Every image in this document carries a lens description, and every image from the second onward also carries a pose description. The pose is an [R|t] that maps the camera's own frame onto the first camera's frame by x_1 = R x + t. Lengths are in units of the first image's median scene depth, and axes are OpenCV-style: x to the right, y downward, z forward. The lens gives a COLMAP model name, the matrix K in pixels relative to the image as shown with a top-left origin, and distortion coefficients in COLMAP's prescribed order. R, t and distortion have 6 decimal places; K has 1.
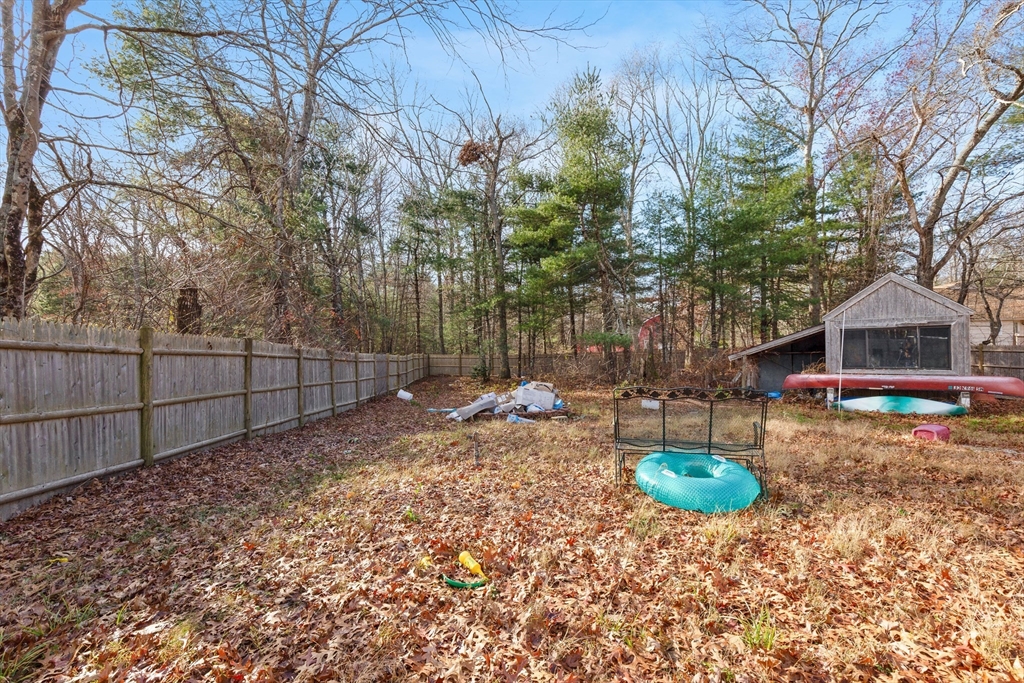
lens RADIAL K [[449.2, 0, 511.3], [0, 449.2, 357.6], [0, 0, 1]] dist [-0.000955, -0.000146]
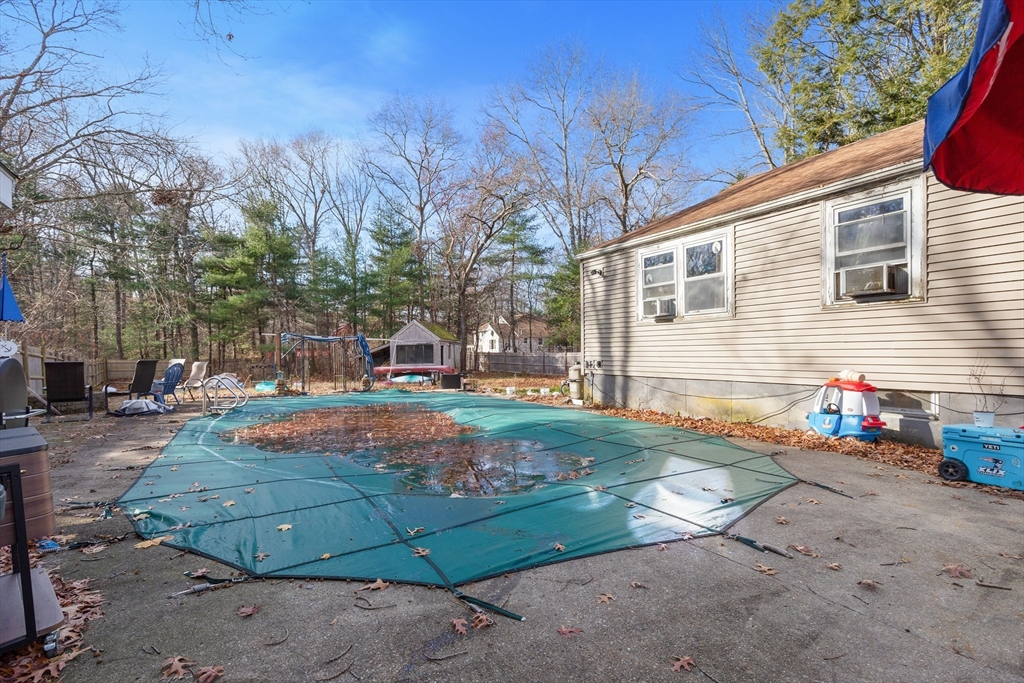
lens RADIAL K [[449.2, 0, 511.3], [0, 449.2, 357.6], [0, 0, 1]] dist [-0.000955, -0.000146]
pose [[0.813880, -0.005033, 0.581011, -0.039214], [0.011488, 0.999906, -0.007430, 0.012602], [-0.580919, 0.012722, 0.813862, -0.767667]]
